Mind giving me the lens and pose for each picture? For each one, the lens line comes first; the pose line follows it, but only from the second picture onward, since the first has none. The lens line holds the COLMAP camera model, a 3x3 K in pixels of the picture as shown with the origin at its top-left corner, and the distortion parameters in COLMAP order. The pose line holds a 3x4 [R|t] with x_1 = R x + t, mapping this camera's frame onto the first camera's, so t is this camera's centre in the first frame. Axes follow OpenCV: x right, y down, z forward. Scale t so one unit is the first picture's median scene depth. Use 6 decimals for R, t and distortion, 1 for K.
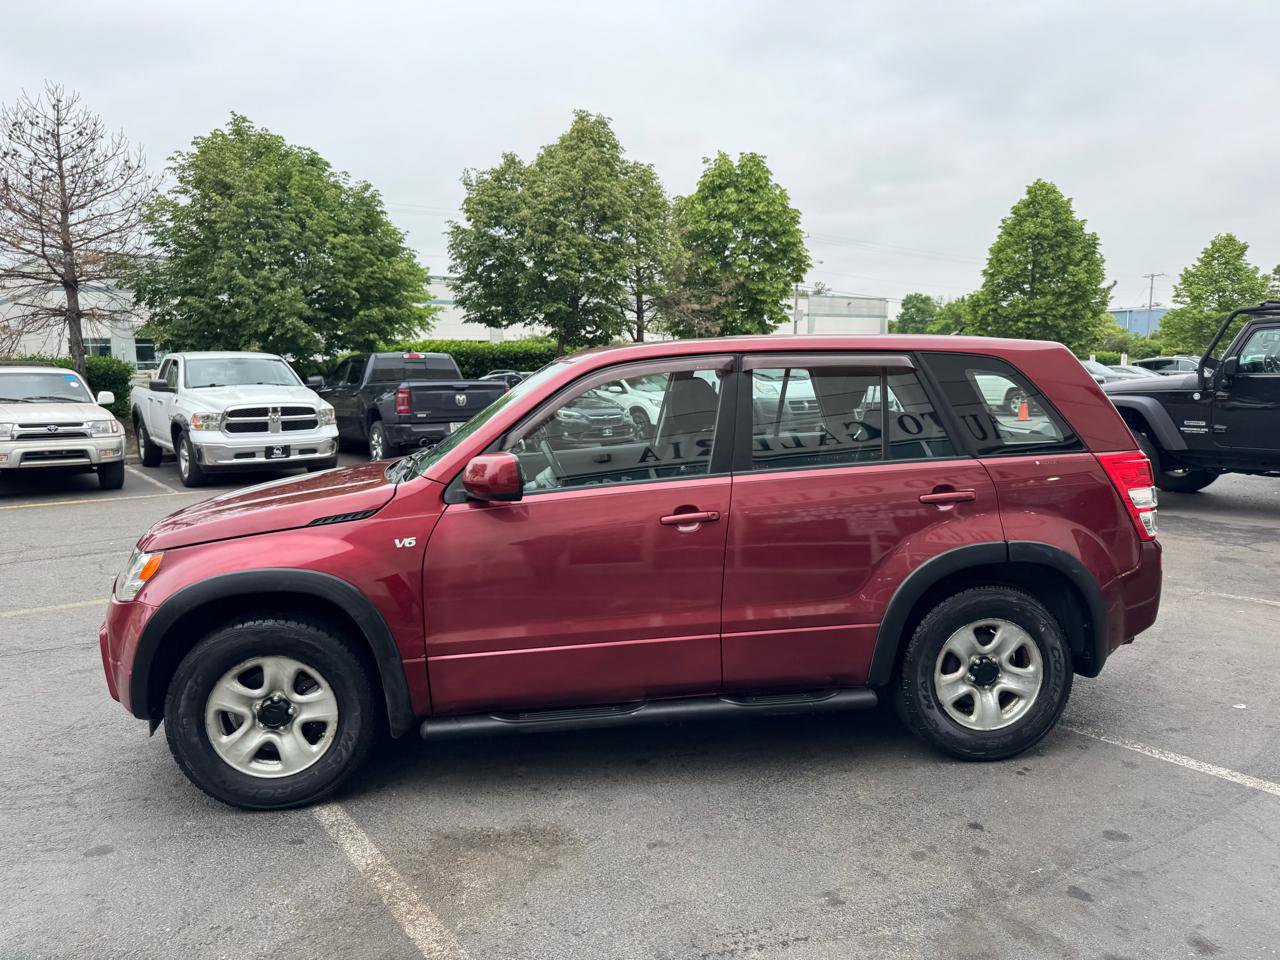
lens RADIAL K [[897.5, 0, 650.0], [0, 897.5, 478.7], [0, 0, 1]] dist [0.026046, -0.028932]
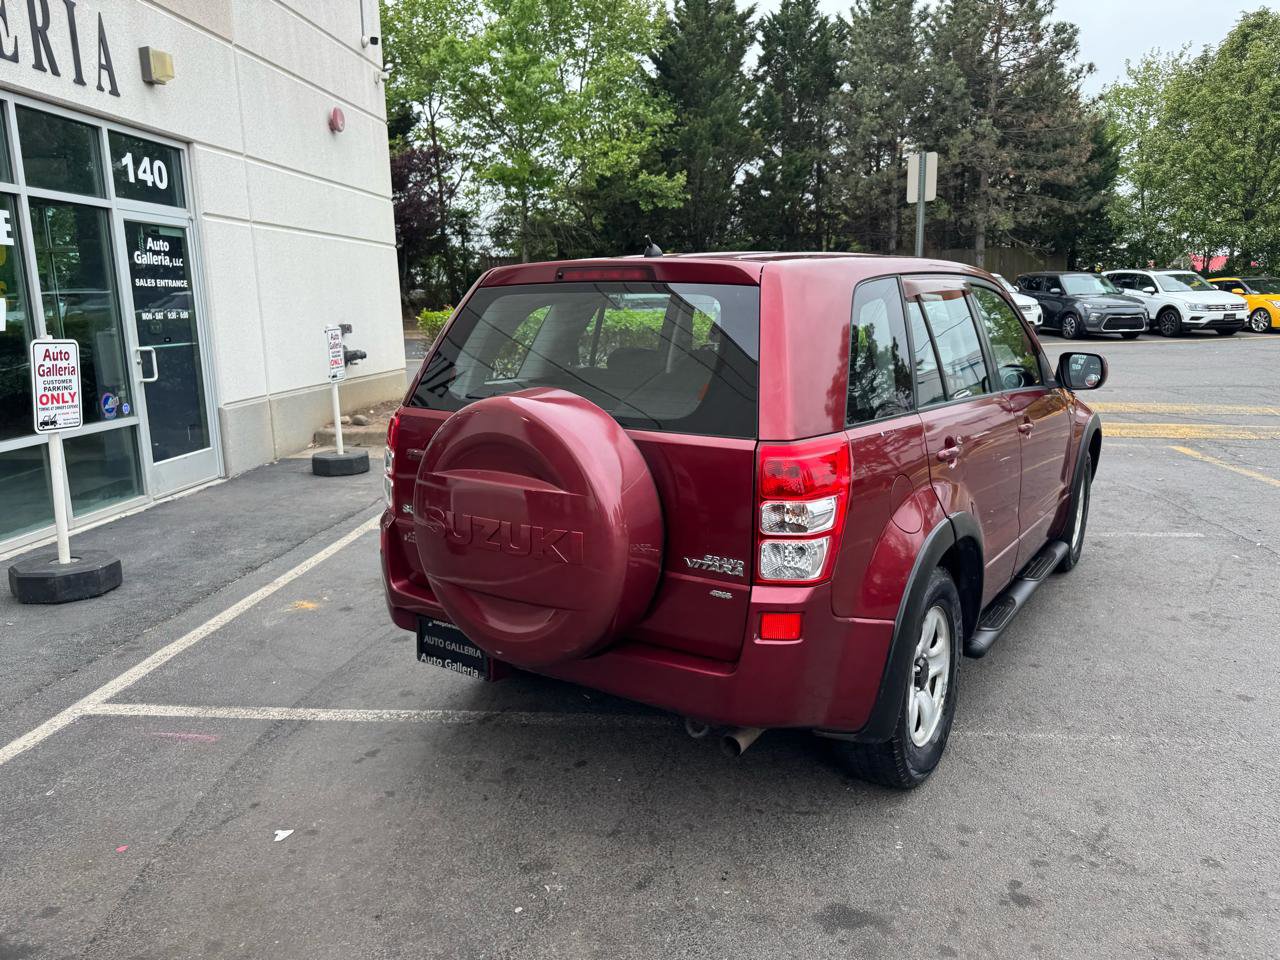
lens RADIAL K [[908.4, 0, 650.7], [0, 908.4, 482.2], [0, 0, 1]] dist [0.009435, -0.006064]
pose [[-0.667714, 0.170864, -0.724544, 0.249280], [-0.072150, 0.953866, 0.291434, -0.054632], [0.740914, 0.246870, -0.624582, 0.424059]]
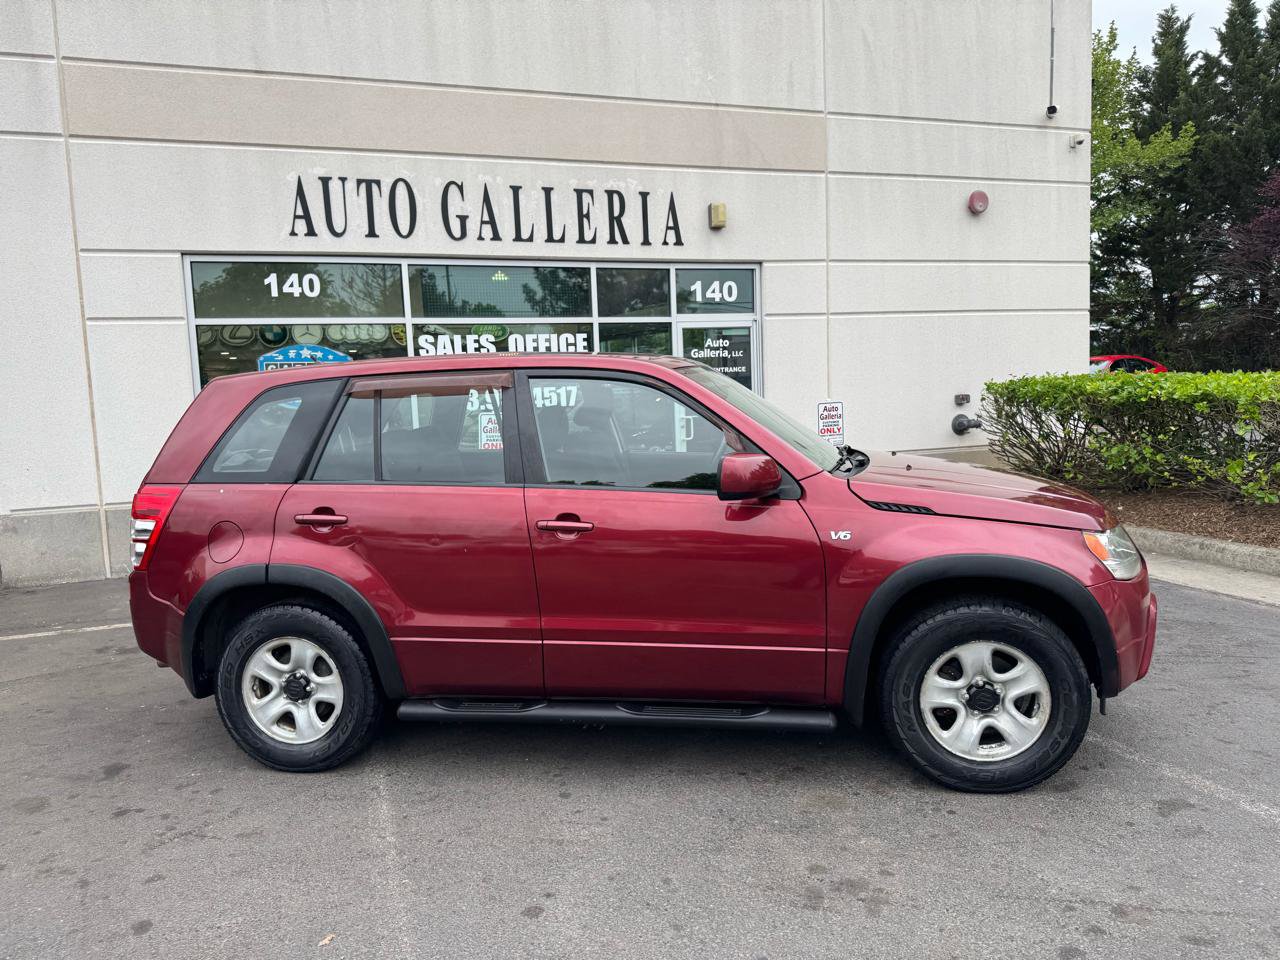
lens RADIAL K [[891.6, 0, 651.2], [0, 891.6, 493.7], [0, 0, 1]] dist [0.061267, -0.087239]
pose [[-0.950356, 0.019883, 0.310528, -0.098640], [0.094504, 0.969260, 0.227165, -0.061029], [-0.296466, 0.245234, -0.923021, 0.542166]]
